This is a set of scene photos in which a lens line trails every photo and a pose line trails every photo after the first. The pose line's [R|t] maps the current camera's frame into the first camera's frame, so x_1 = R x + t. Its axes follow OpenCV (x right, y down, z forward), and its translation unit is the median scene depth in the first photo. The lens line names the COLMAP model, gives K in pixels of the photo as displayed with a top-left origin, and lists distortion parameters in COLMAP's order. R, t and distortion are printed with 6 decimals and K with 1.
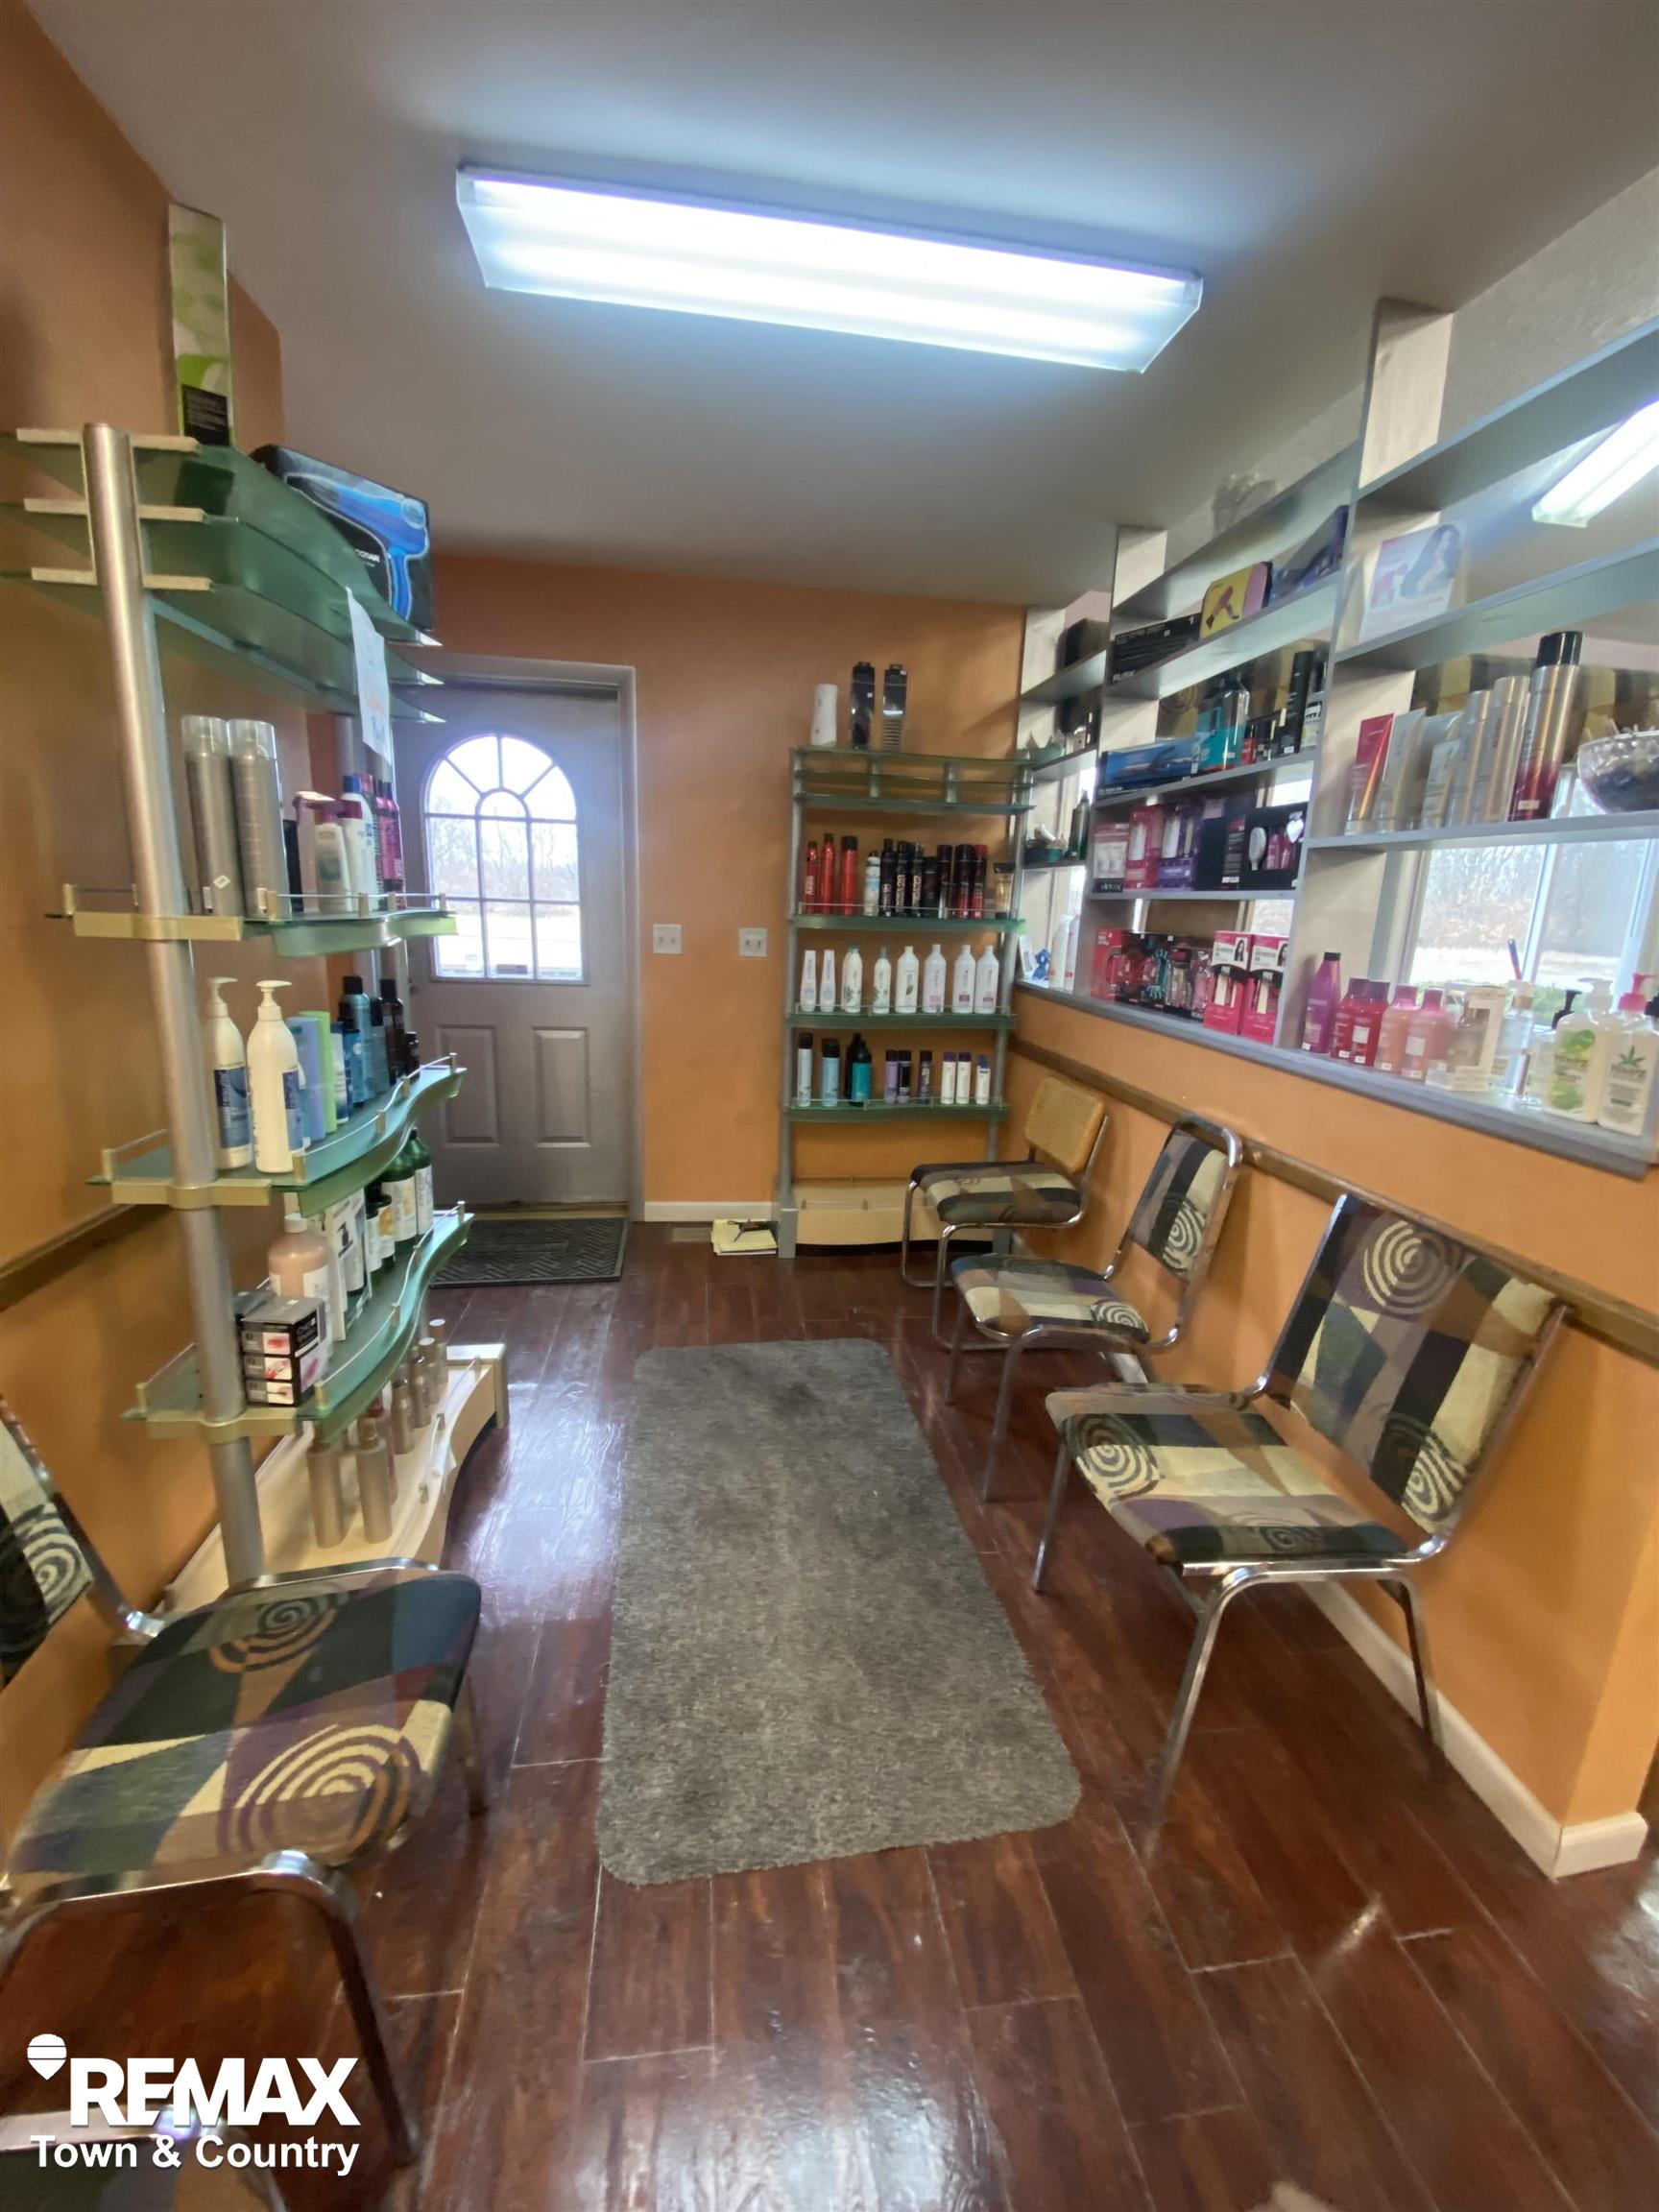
lens RADIAL K [[889.2, 0, 829.5], [0, 889.2, 1106.0], [0, 0, 1]] dist [0.031122, -0.000167]
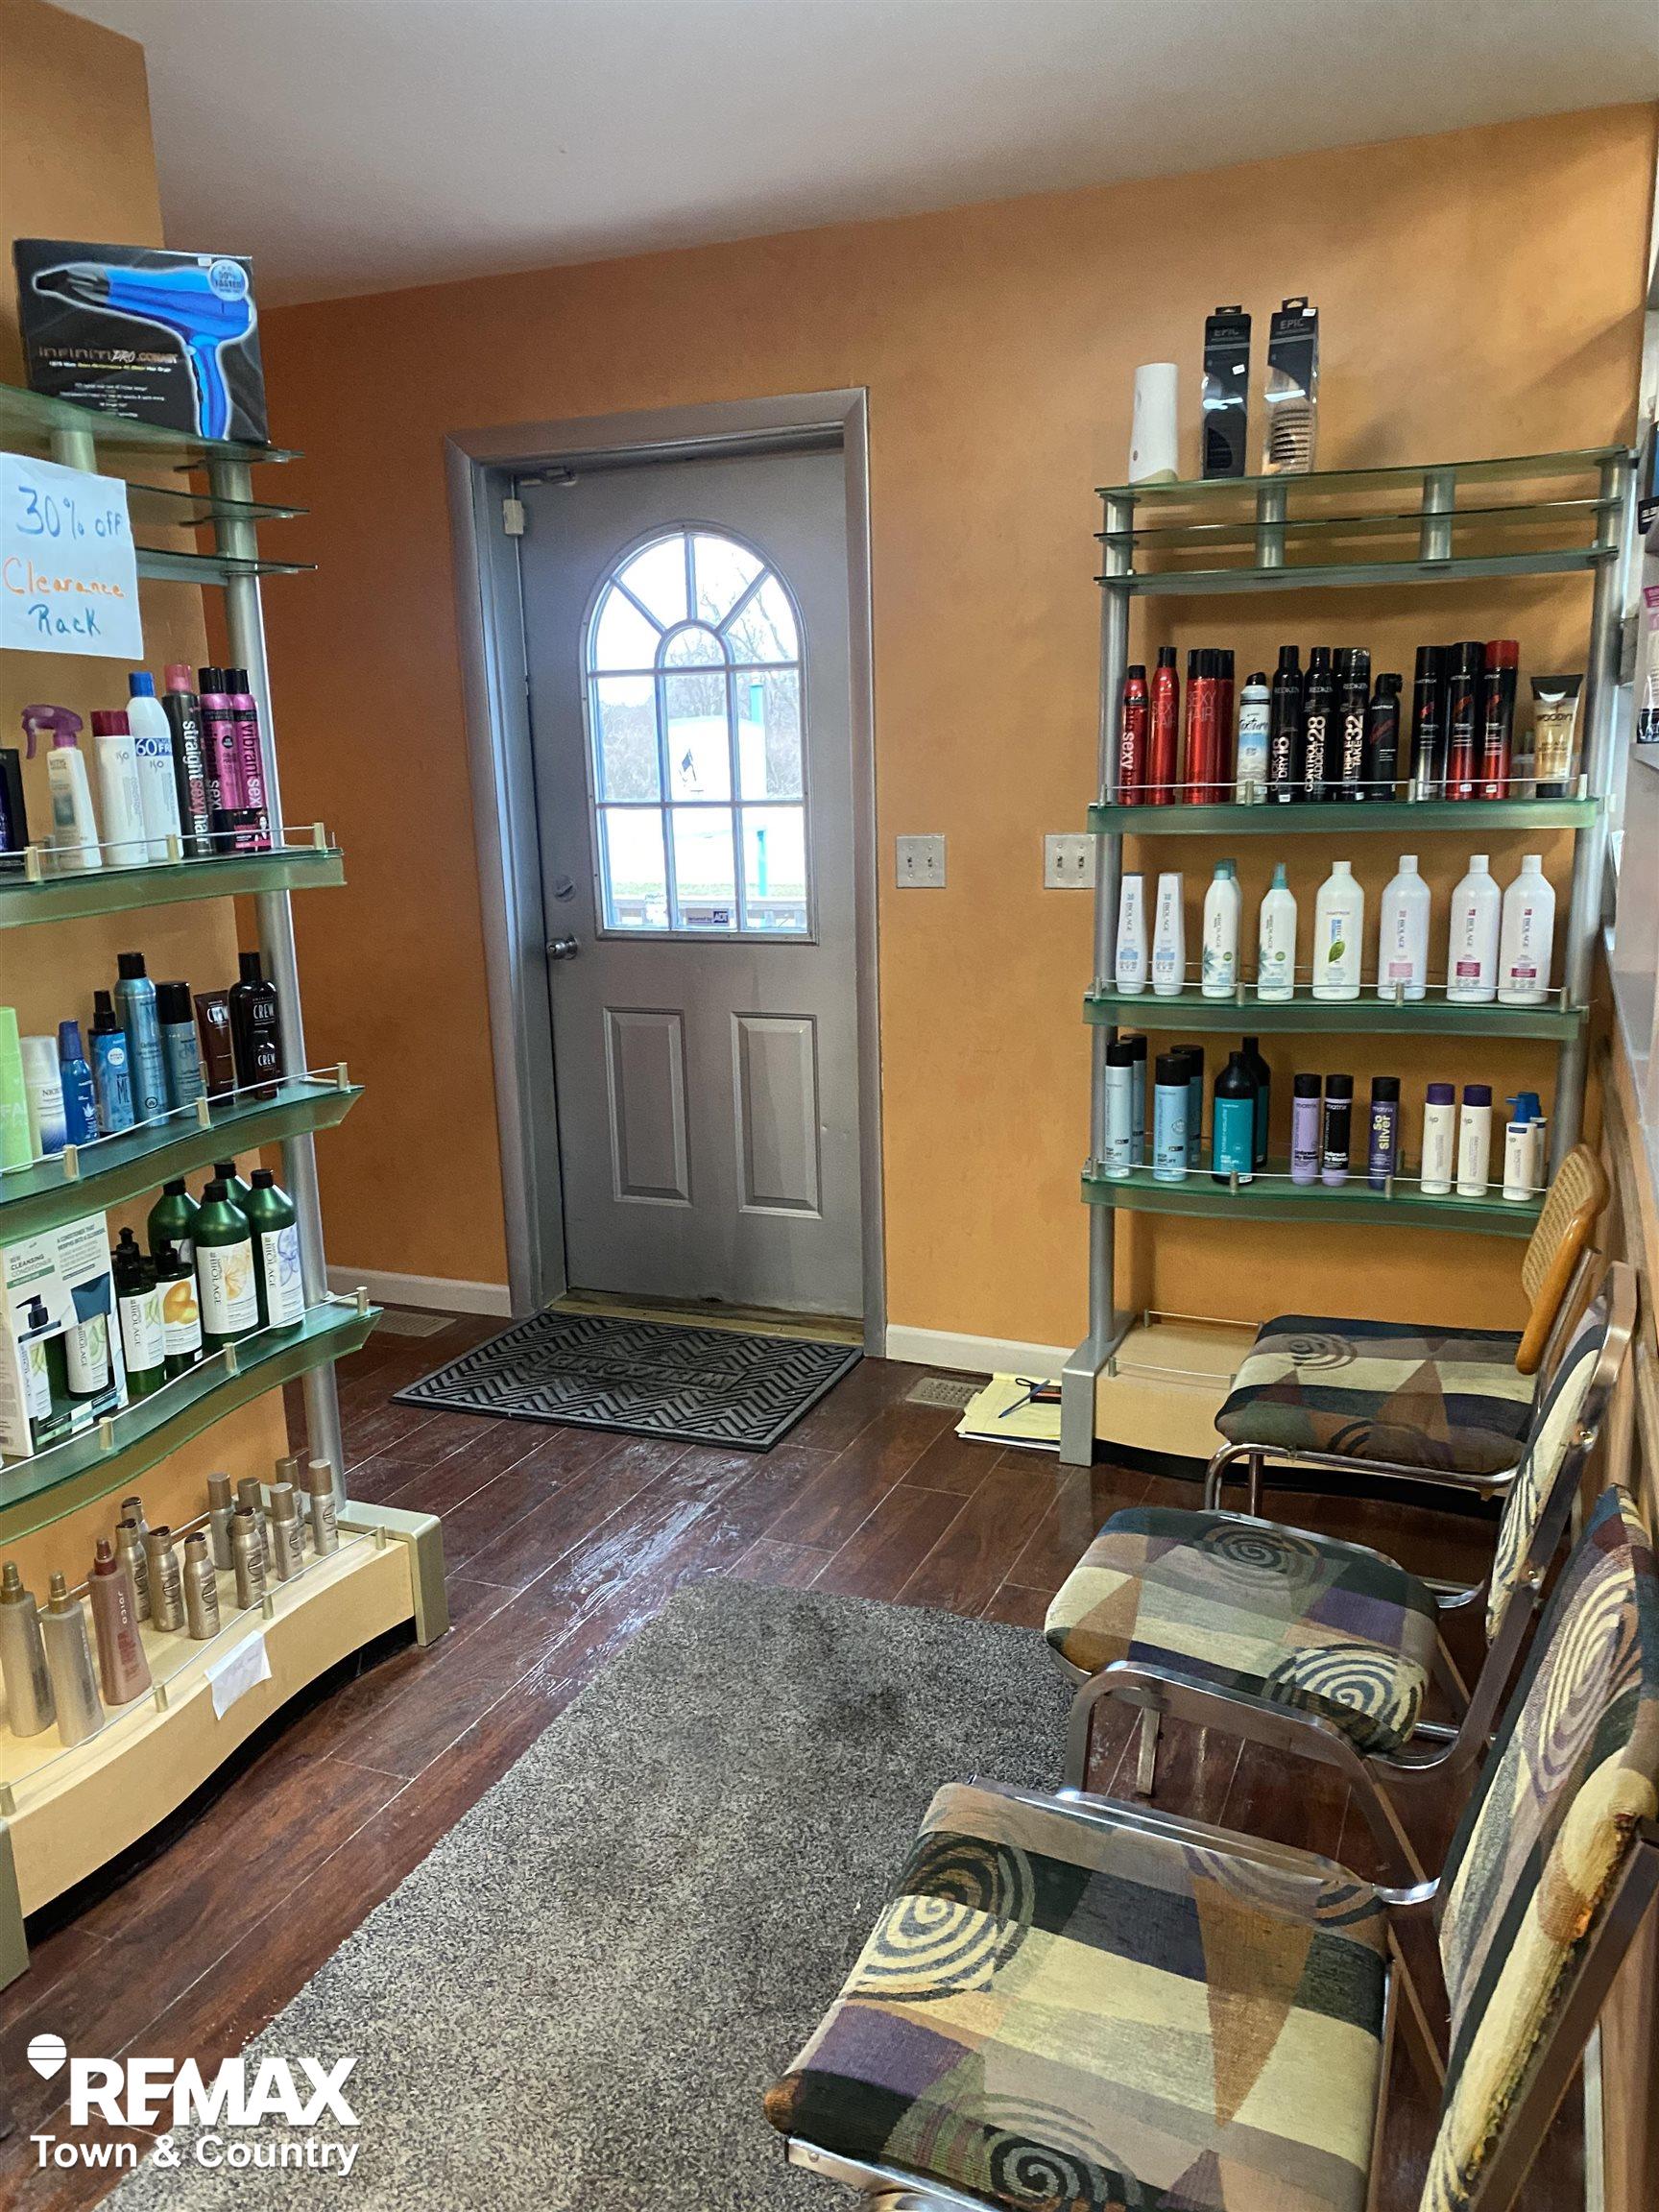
lens RADIAL K [[1696.4, 0, 831.6], [0, 1696.4, 1143.4], [0, 0, 1]] dist [0.062521, 0.003328]
pose [[0.852255, 0.061215, -0.519533, 0.344156], [-0.059909, 0.998017, 0.019317, -0.028222], [0.519685, 0.014662, 0.854232, 0.065288]]
